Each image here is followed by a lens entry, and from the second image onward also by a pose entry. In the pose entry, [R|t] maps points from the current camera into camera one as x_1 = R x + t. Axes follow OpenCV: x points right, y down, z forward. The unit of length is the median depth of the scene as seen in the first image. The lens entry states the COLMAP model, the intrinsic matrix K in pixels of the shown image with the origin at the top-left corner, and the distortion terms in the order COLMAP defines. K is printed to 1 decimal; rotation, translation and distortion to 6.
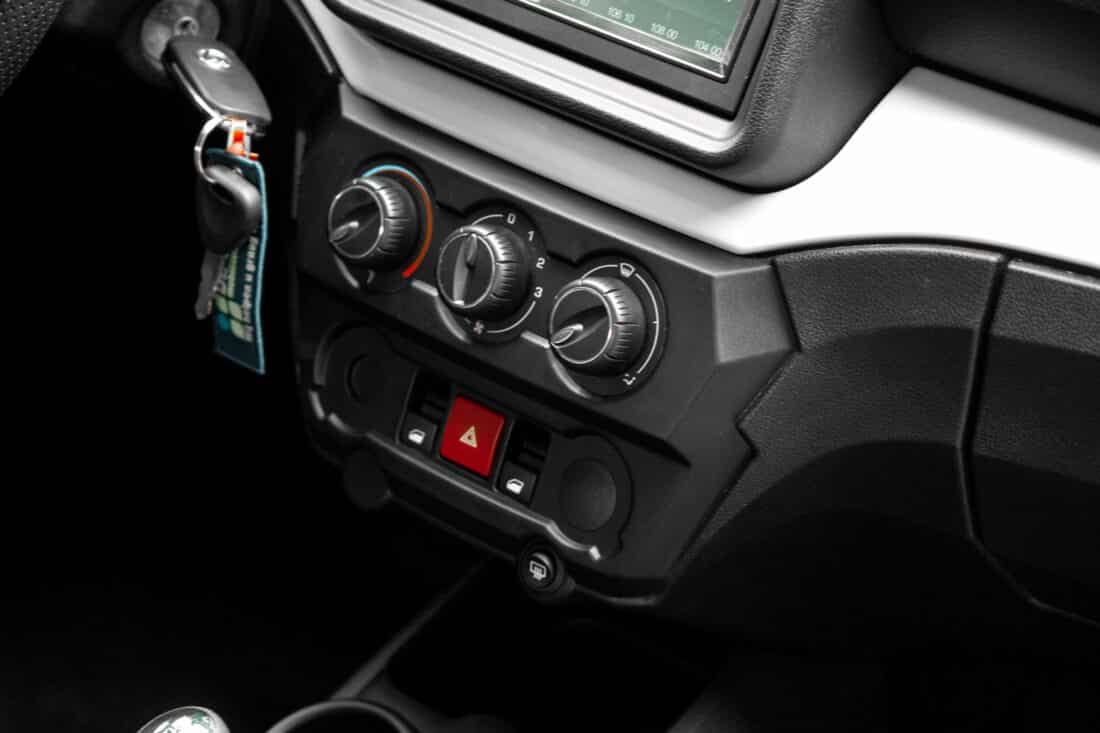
lens RADIAL K [[3230.4, 0, 550.0], [0, 3230.4, 366.5], [0, 0, 1]] dist [-0.238477, -0.977516]
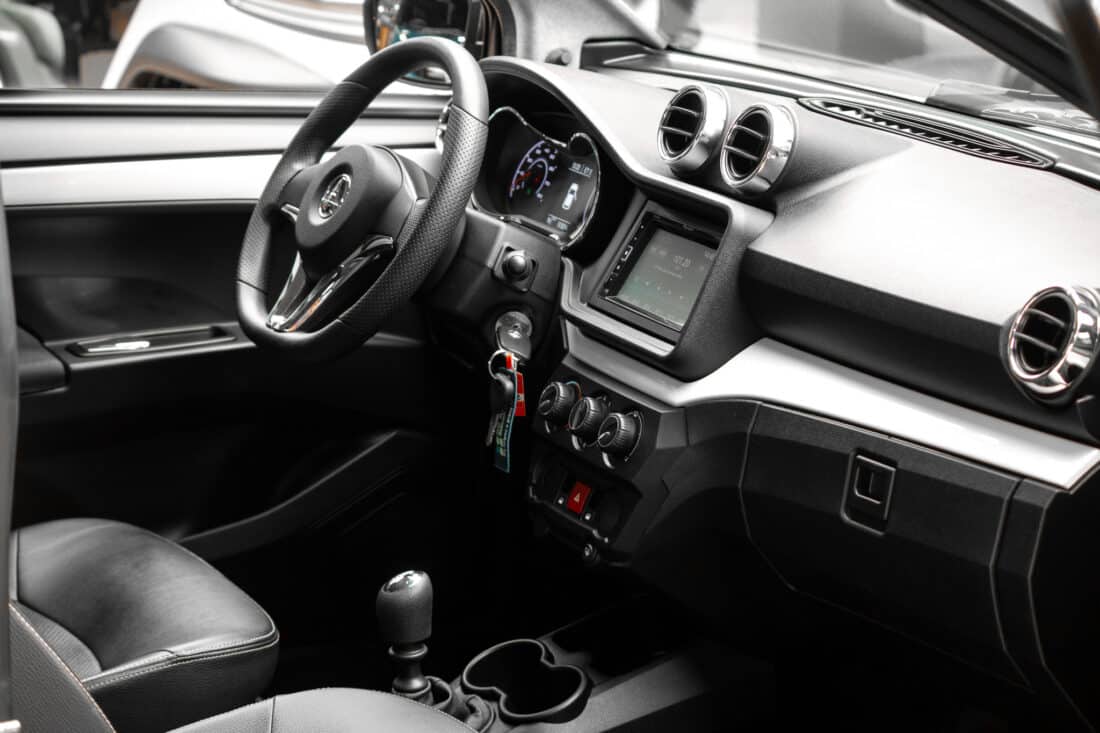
lens RADIAL K [[2950.0, 0, 550.0], [0, 2950.0, 366.5], [0, 0, 1]] dist [-0.456586, 0.146569]
pose [[0.928075, 0.104438, -0.357449, 0.680321], [-0.208201, 0.941354, -0.265527, 0.484215], [0.308755, 0.320850, 0.895392, -0.862510]]
